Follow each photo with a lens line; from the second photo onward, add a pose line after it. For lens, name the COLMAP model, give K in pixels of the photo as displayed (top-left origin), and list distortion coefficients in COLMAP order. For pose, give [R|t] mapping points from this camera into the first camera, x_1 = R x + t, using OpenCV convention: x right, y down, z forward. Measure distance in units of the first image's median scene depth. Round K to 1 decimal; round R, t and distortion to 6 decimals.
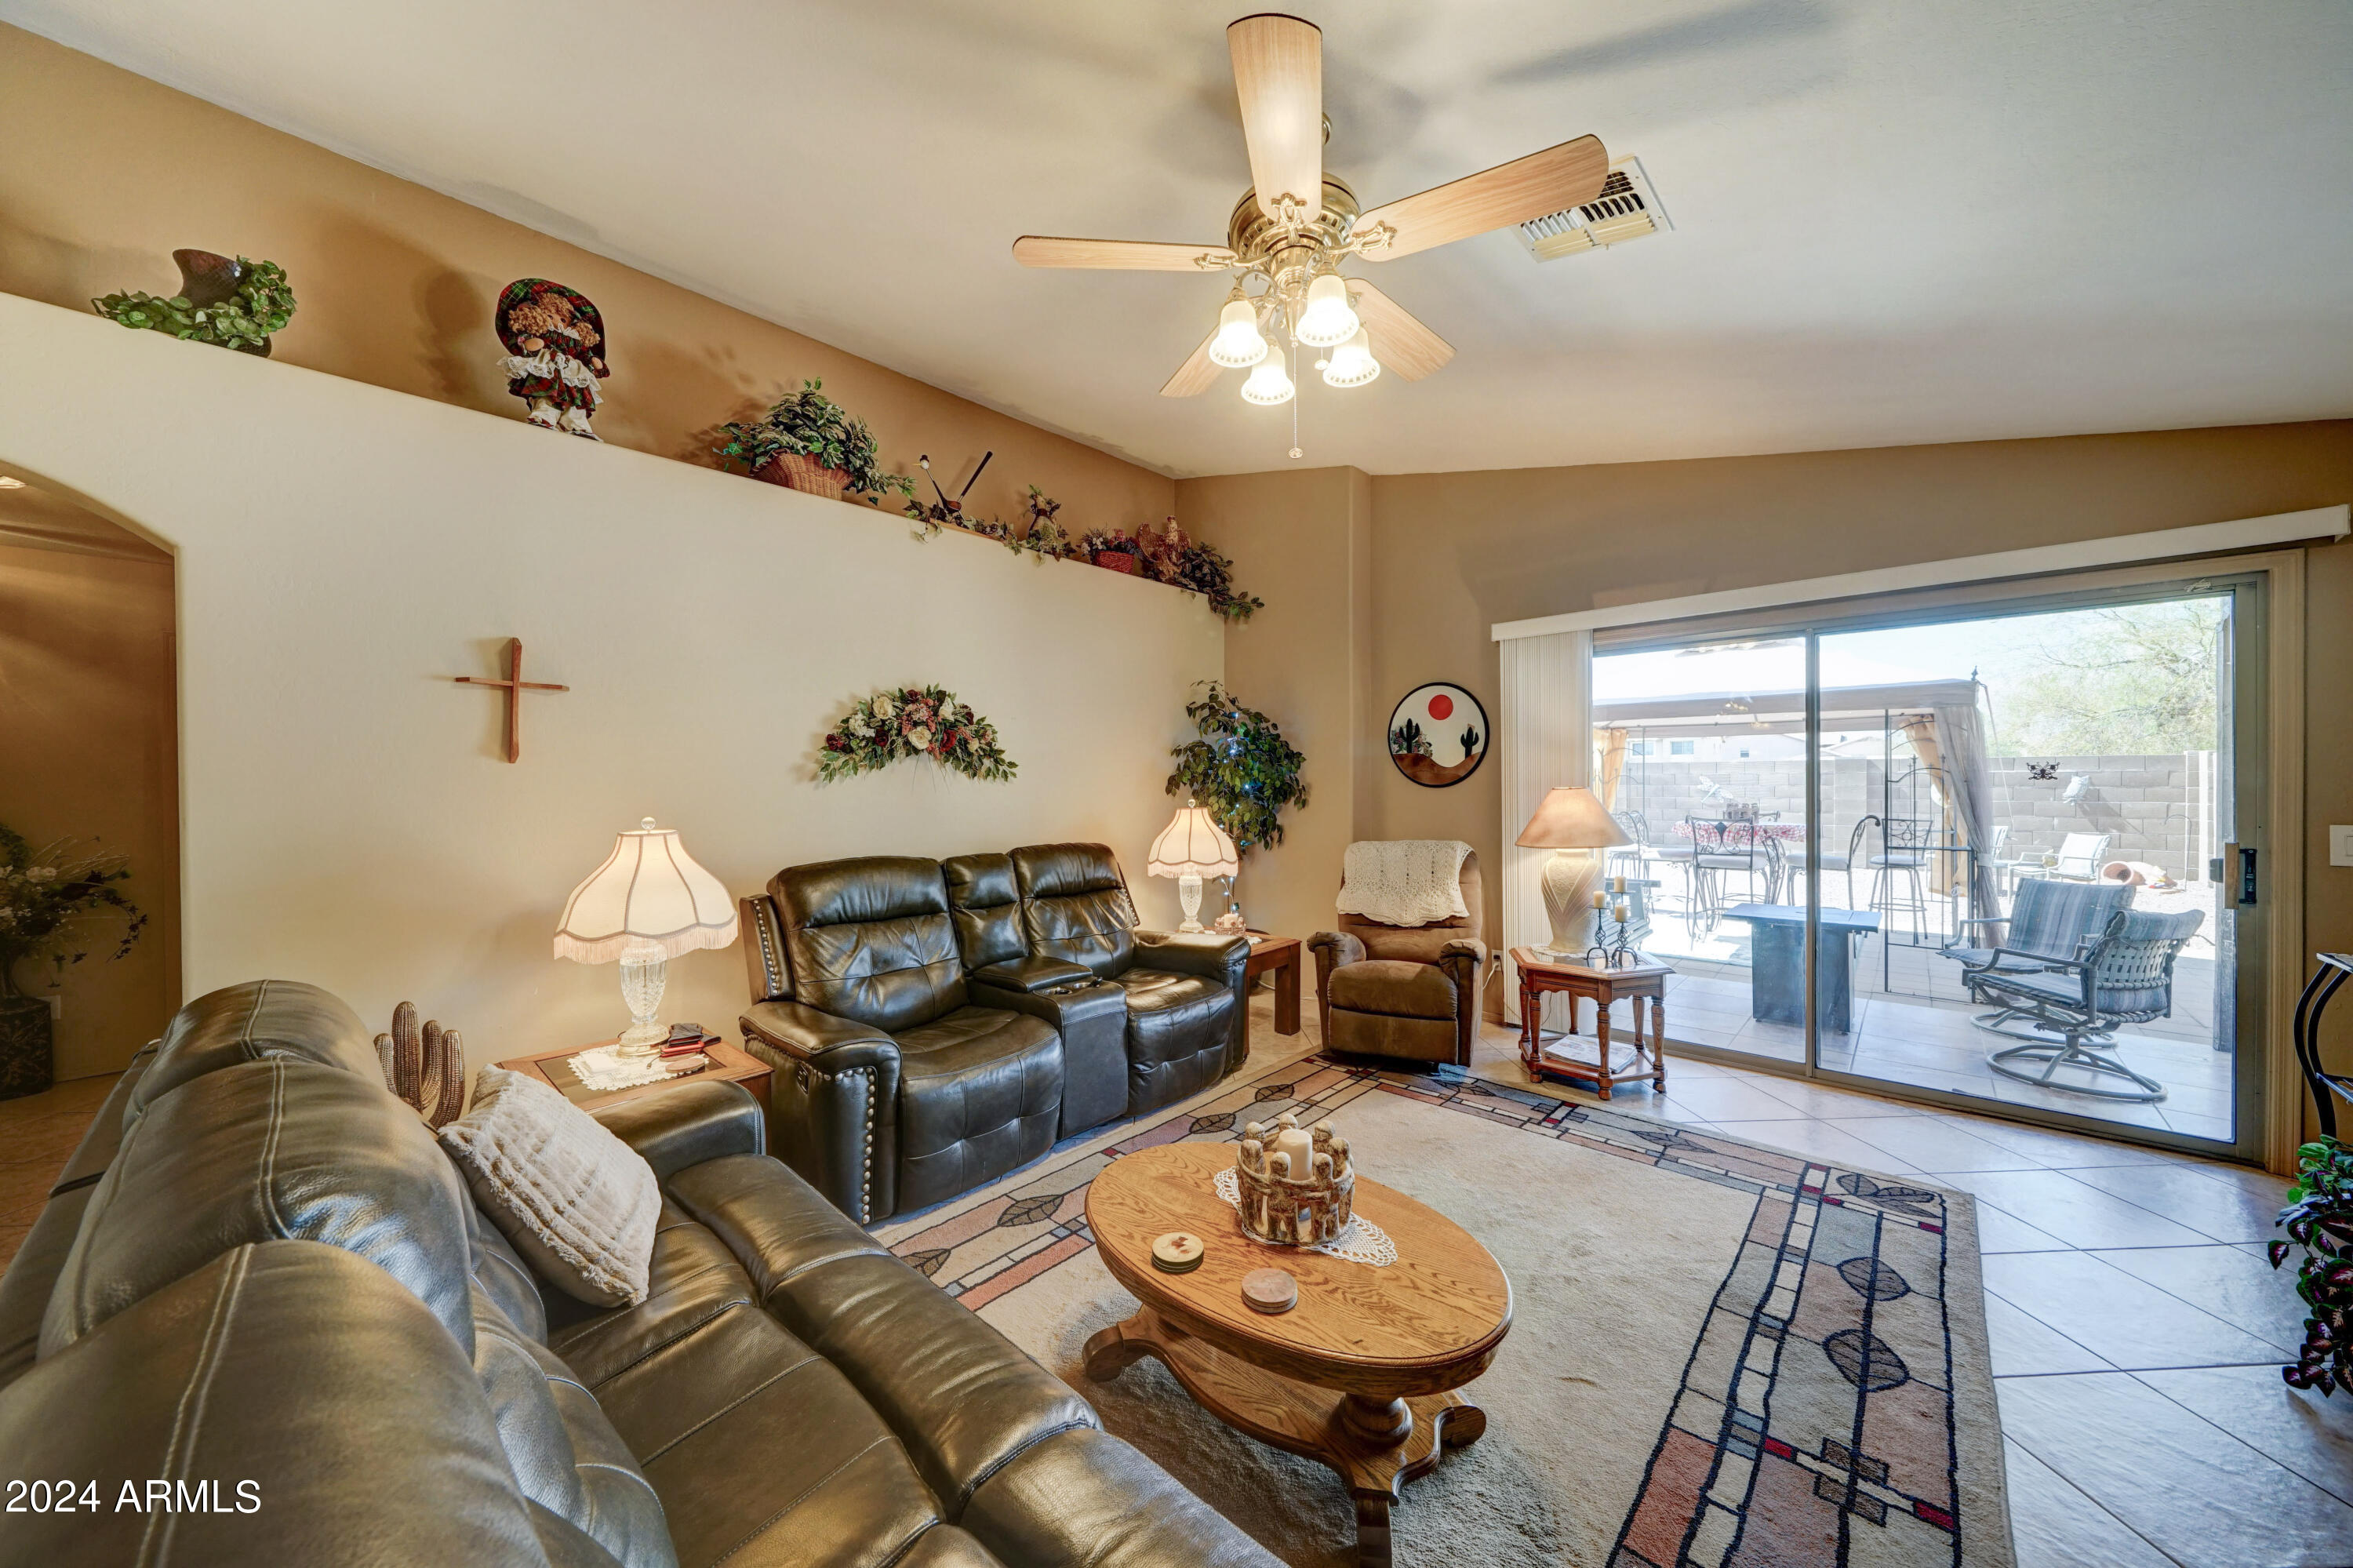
lens RADIAL K [[817.5, 0, 1176.9], [0, 817.5, 782.0], [0, 0, 1]] dist [-0.000681, 0.000211]
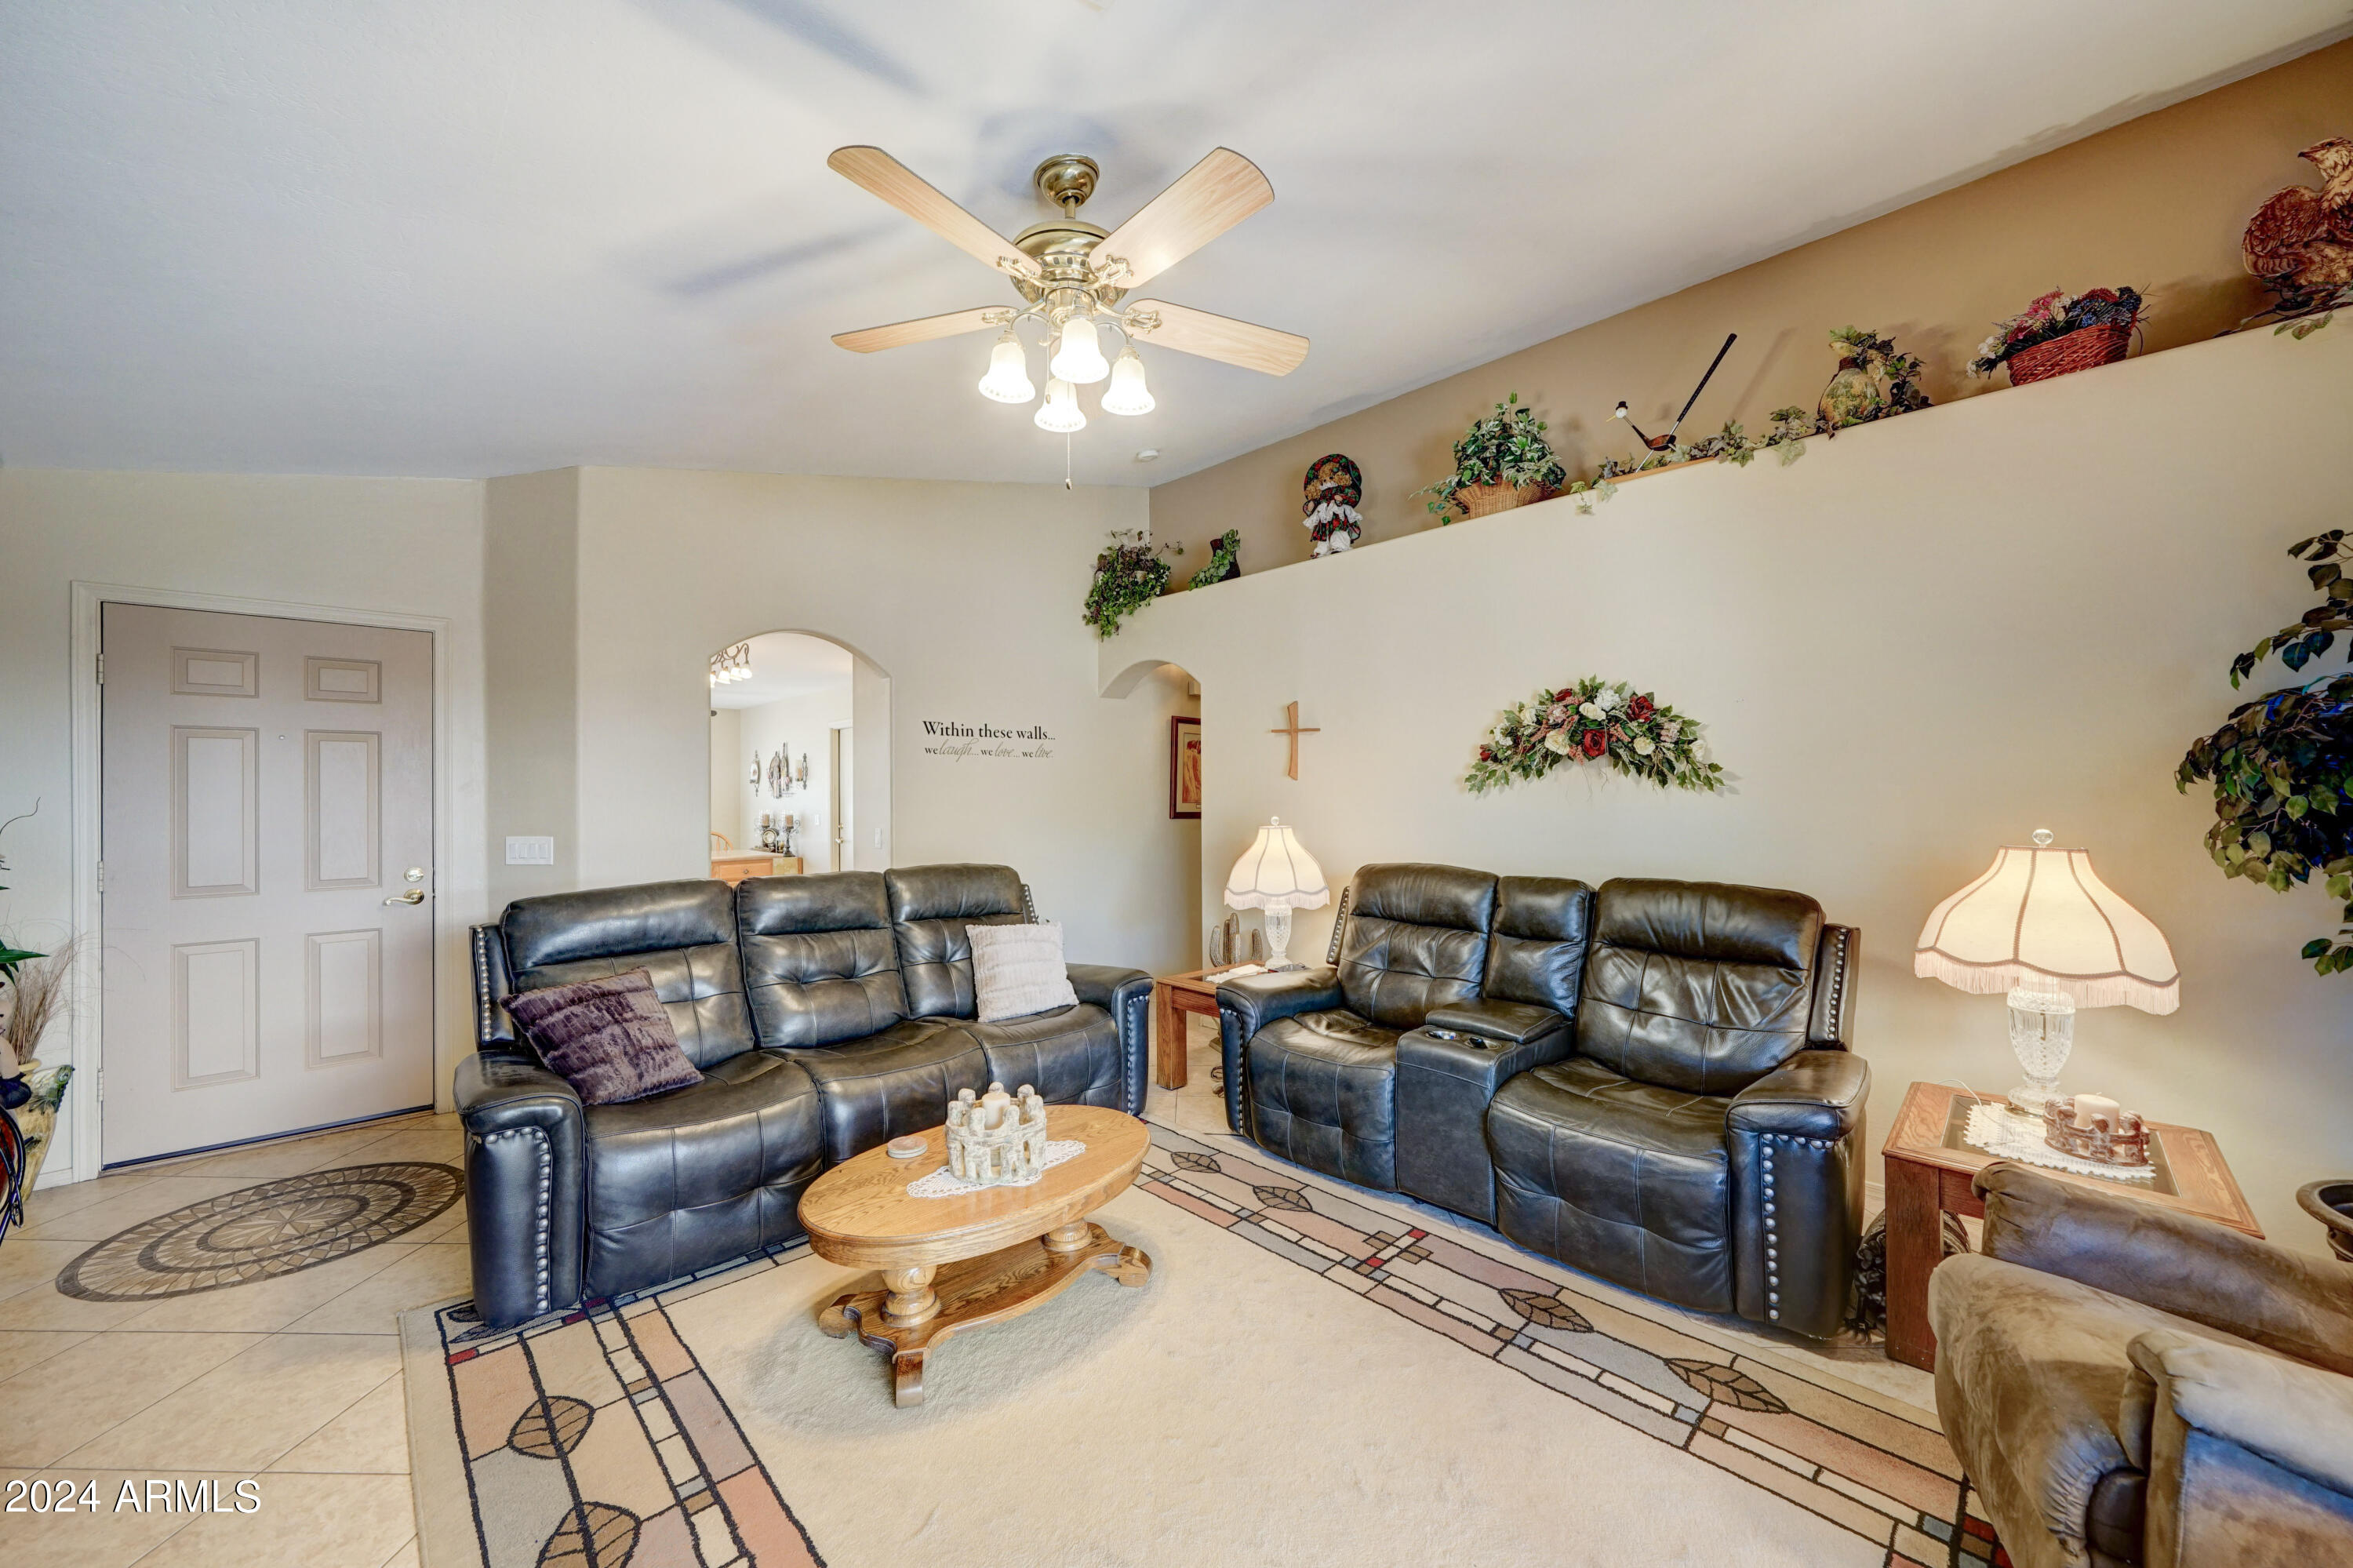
lens RADIAL K [[845.2, 0, 1170.1], [0, 845.2, 786.4], [0, 0, 1]] dist [-0.005825, 0.000464]
pose [[-0.028132, -0.000746, -0.999604, 0.658151], [0.010137, 0.999948, -0.001031, -0.009775], [0.999553, -0.010162, -0.028123, 0.643696]]
